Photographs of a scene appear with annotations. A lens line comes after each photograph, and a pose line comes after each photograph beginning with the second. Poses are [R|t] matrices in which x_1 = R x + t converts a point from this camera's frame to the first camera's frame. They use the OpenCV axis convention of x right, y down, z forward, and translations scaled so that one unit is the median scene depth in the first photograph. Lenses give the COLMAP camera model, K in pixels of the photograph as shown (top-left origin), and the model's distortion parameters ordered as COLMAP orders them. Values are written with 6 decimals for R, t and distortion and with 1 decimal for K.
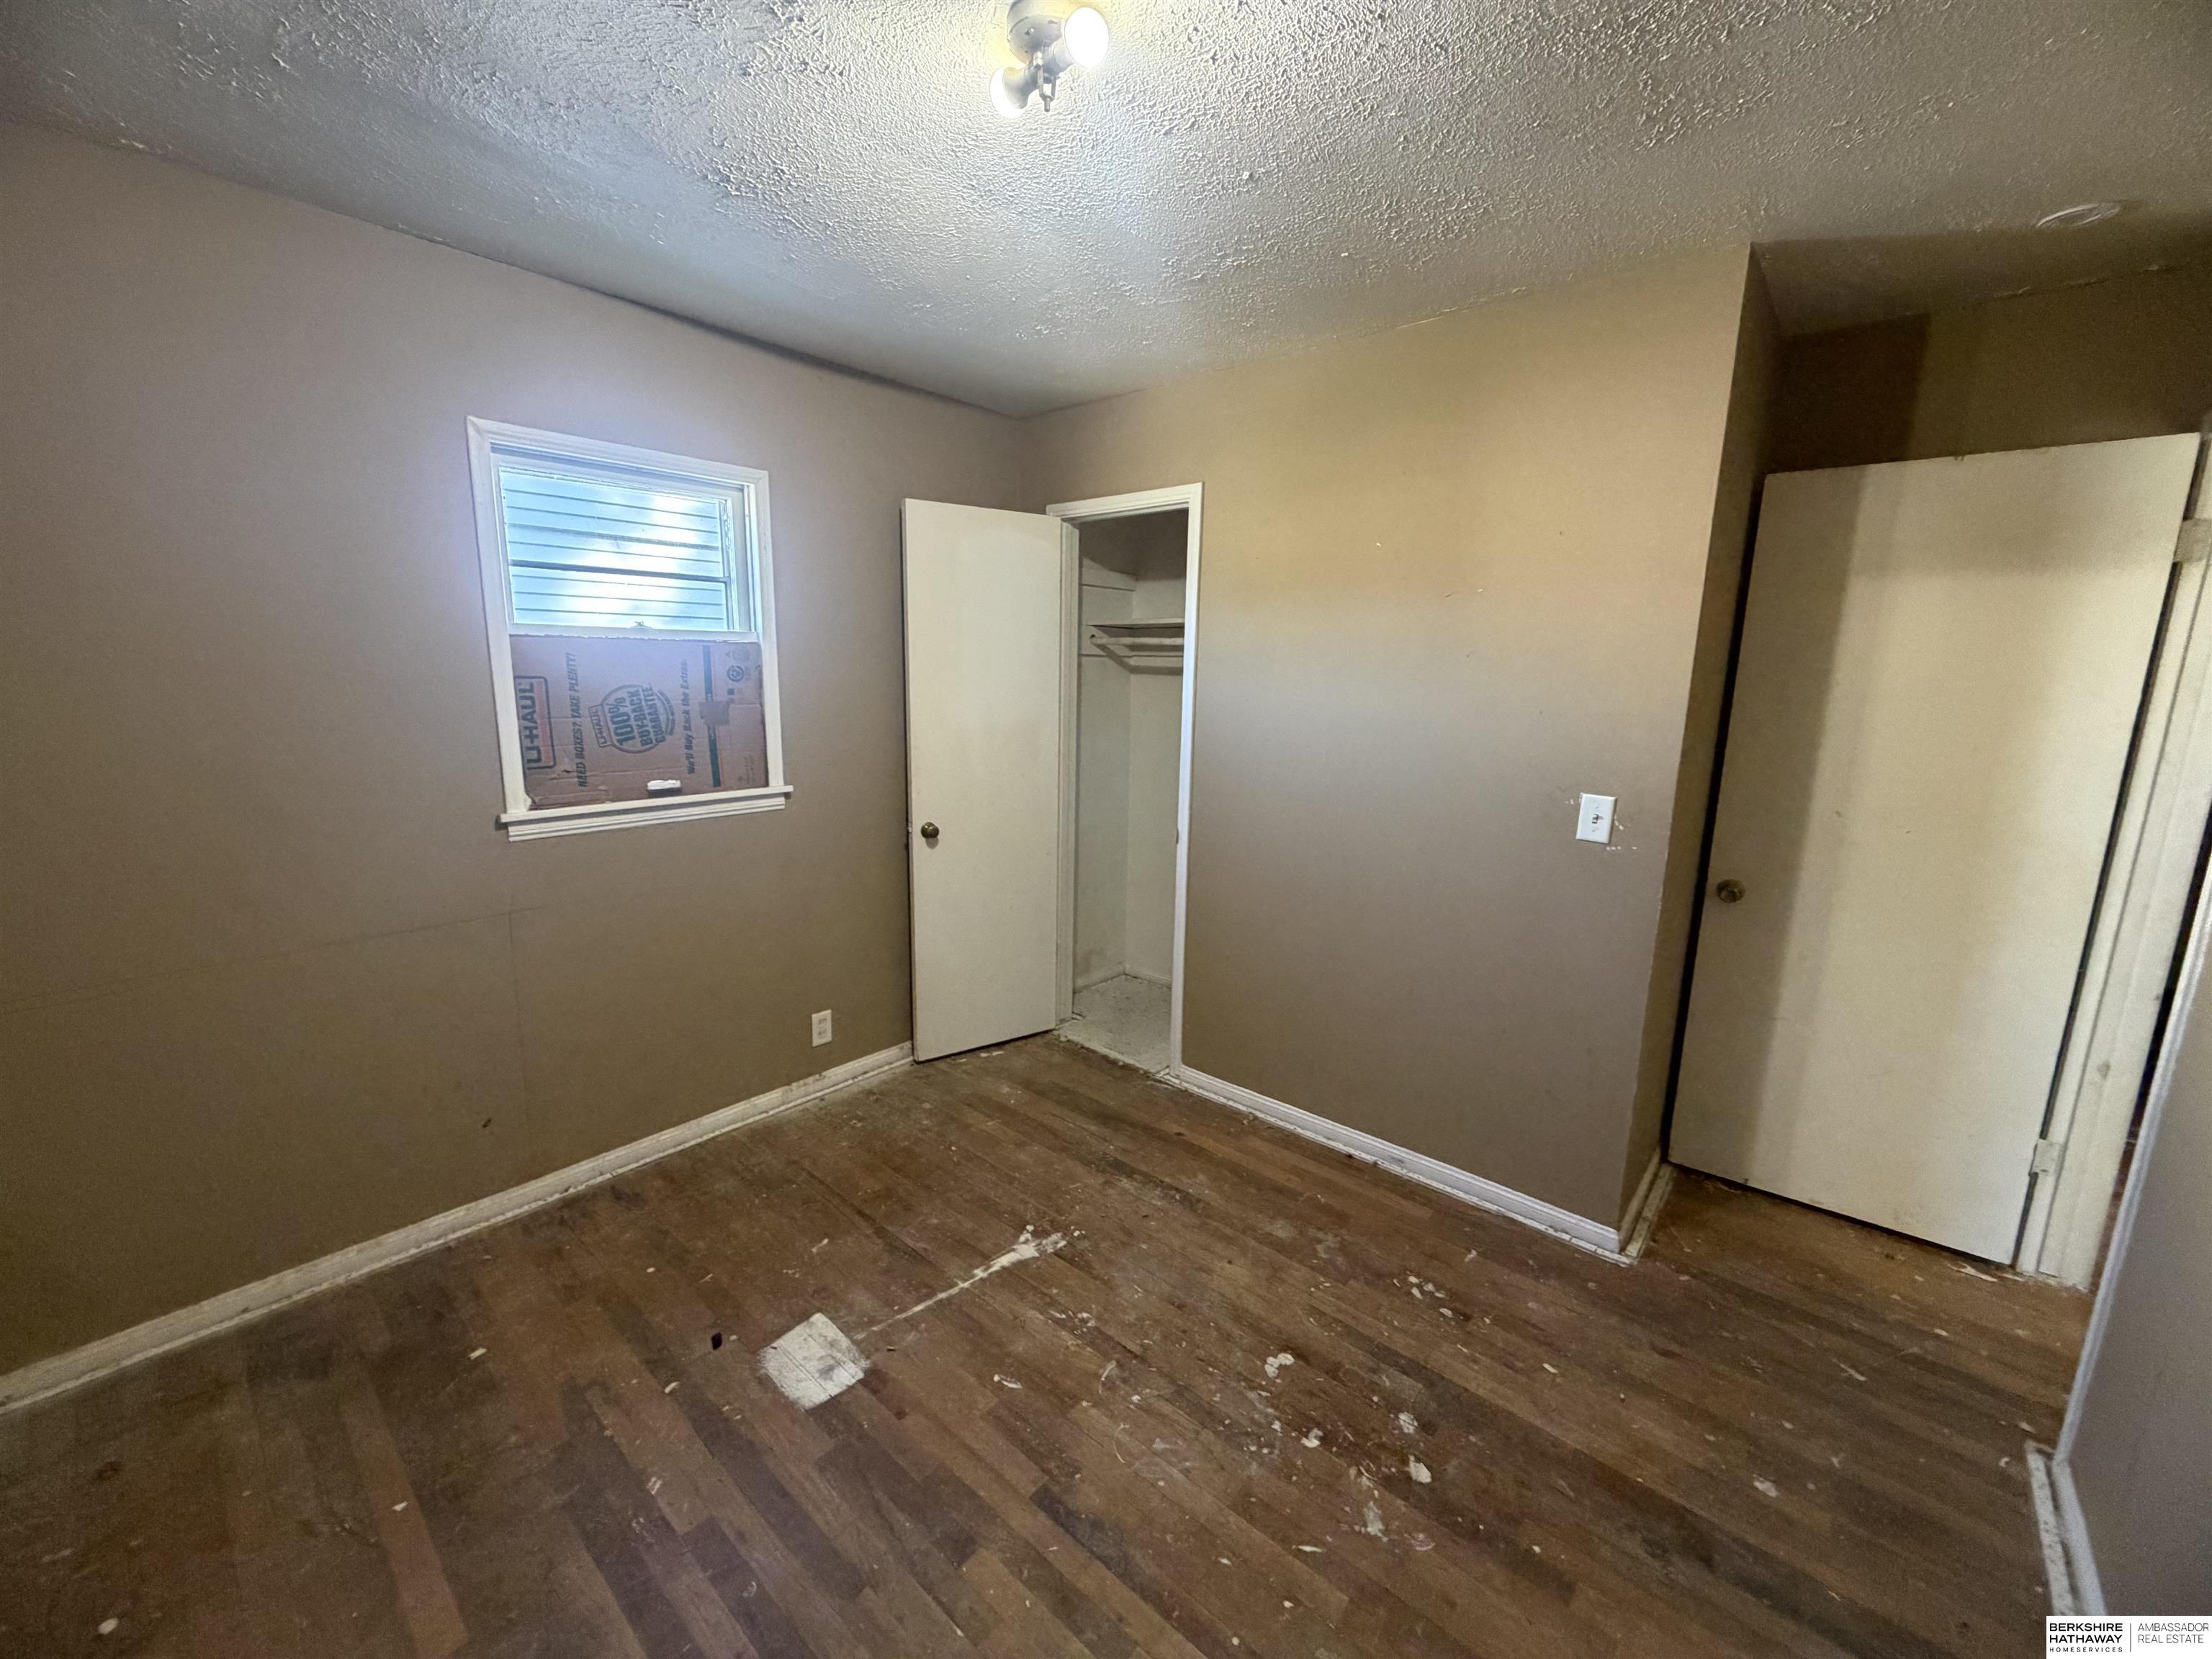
lens RADIAL K [[881.2, 0, 1097.9], [0, 881.2, 829.5], [0, 0, 1]] dist [0.000290, -0.000274]
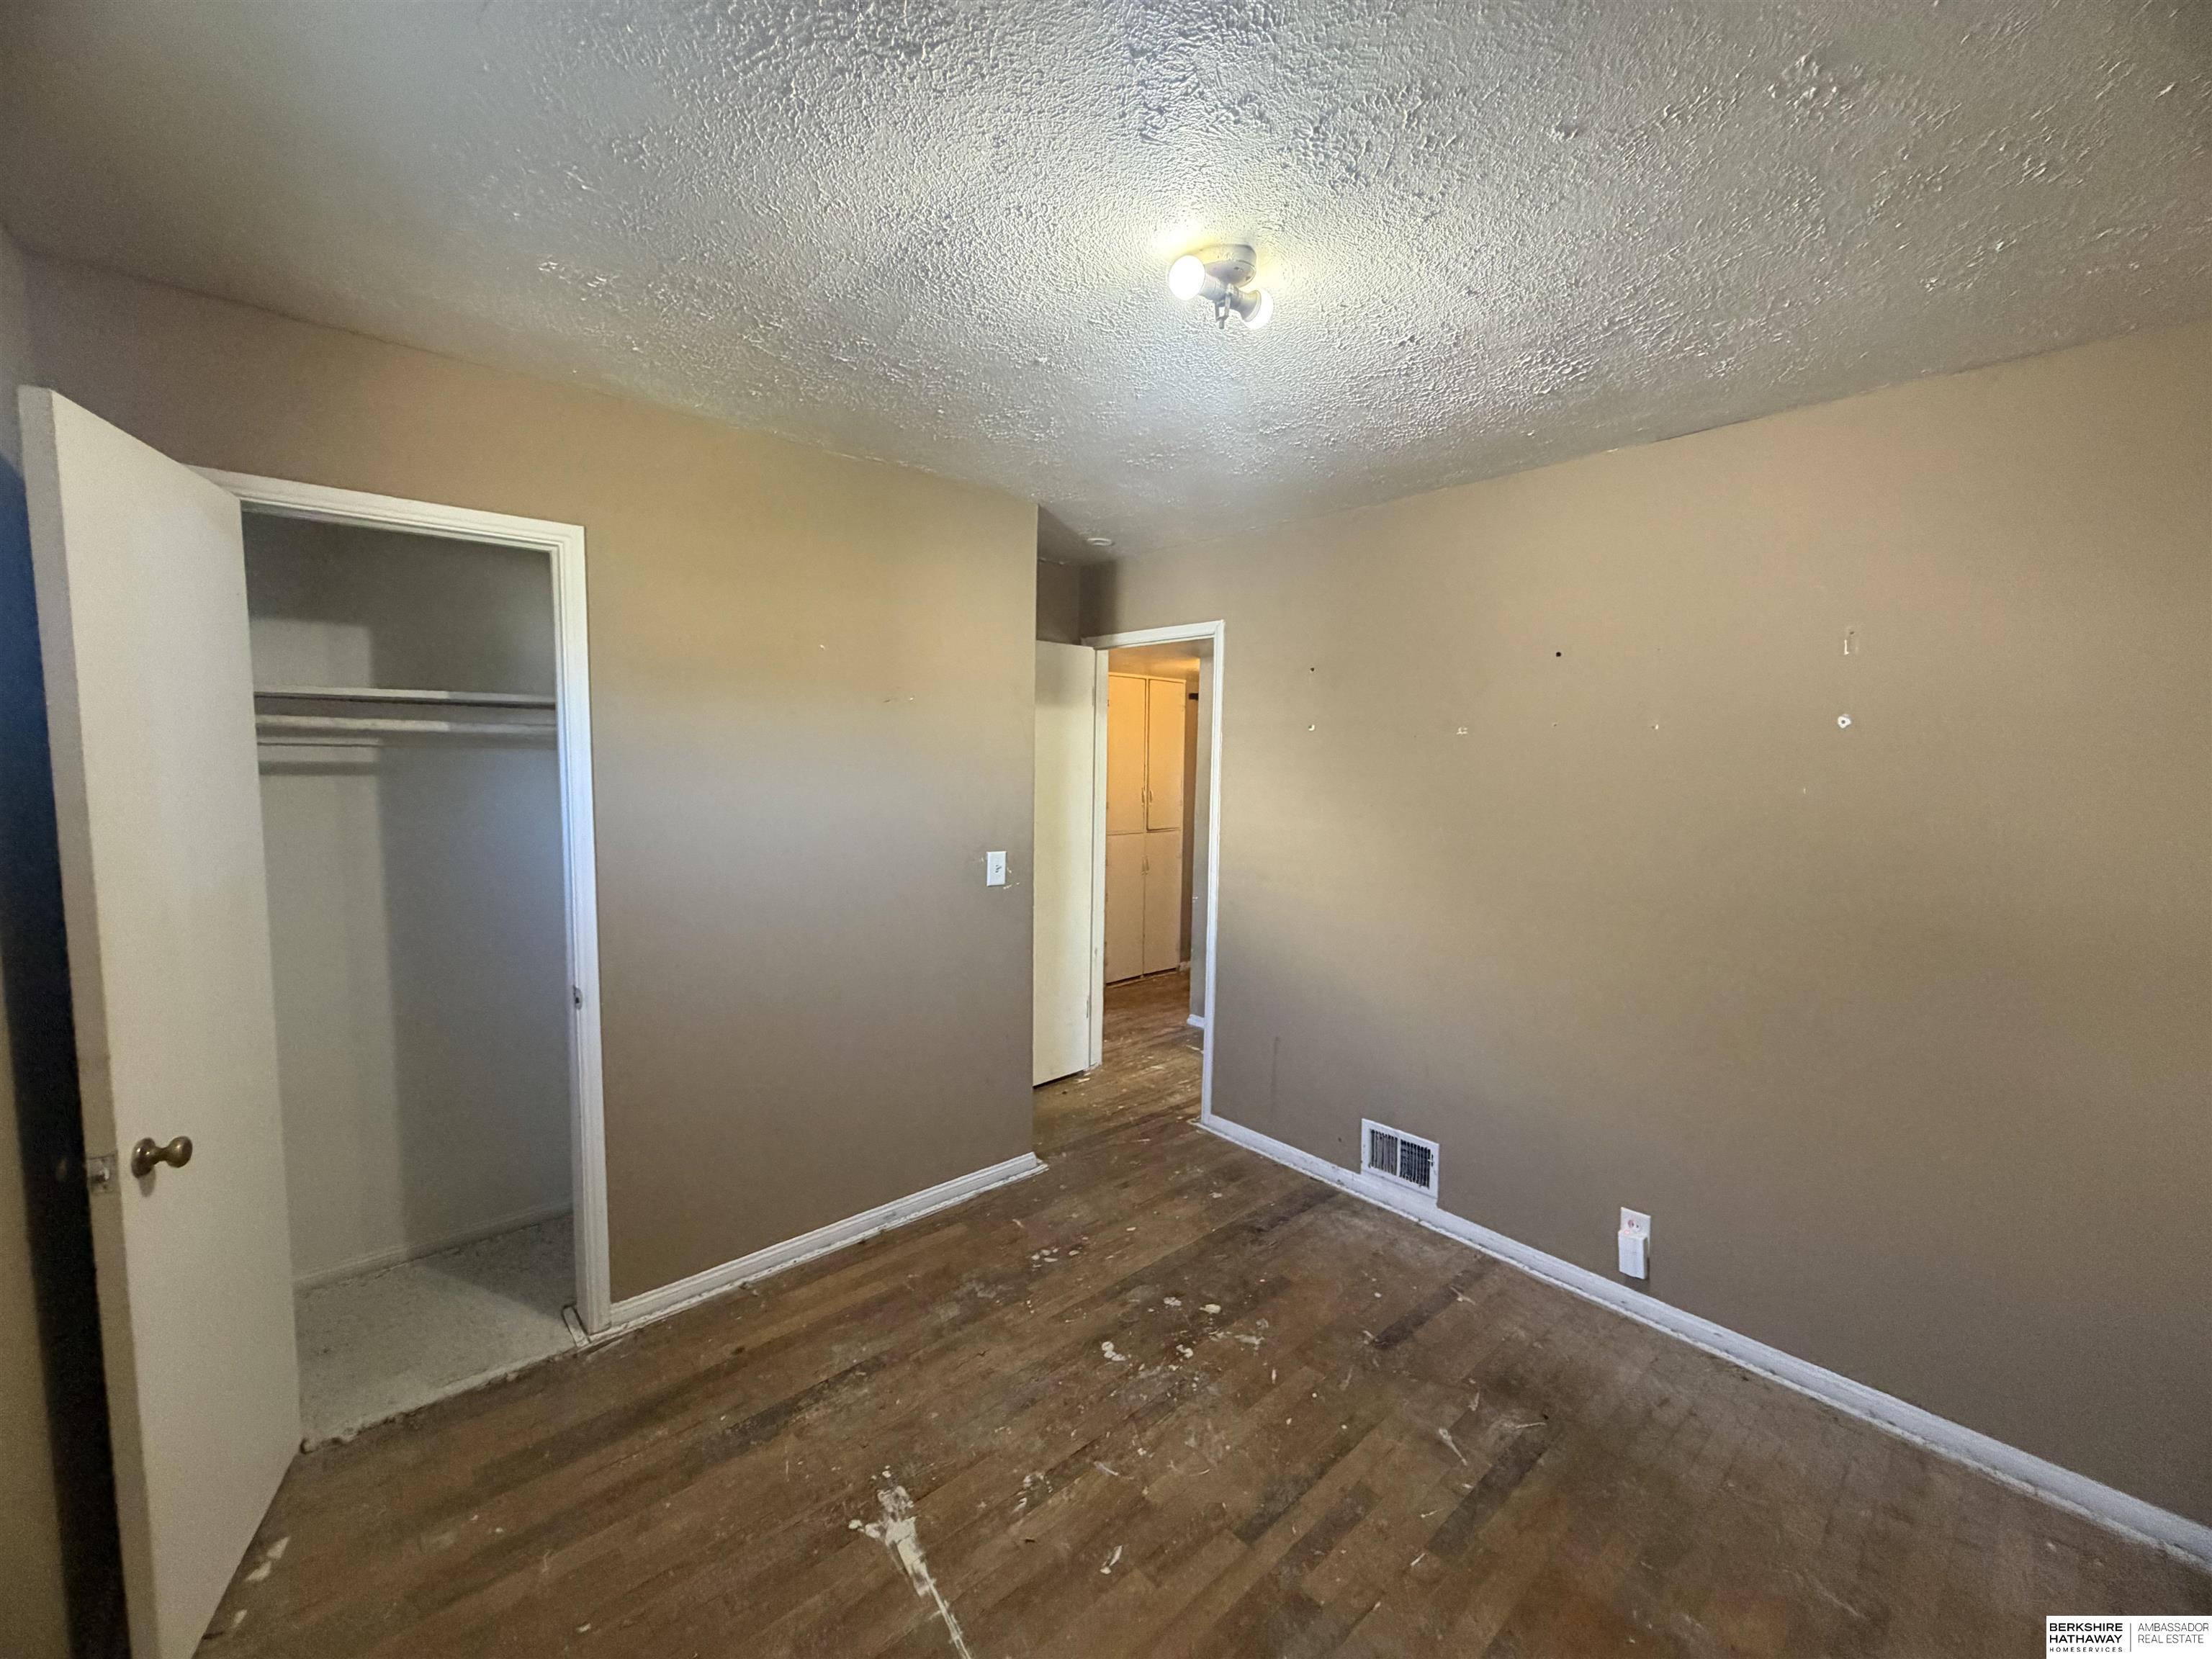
lens RADIAL K [[881.2, 0, 1097.9], [0, 881.2, 829.5], [0, 0, 1]] dist [0.000290, -0.000274]
pose [[0.119966, -0.102967, 0.987424, -0.815577], [0.170135, 0.982025, 0.081733, -0.167292], [-0.978091, 0.158190, 0.135328, 0.681600]]
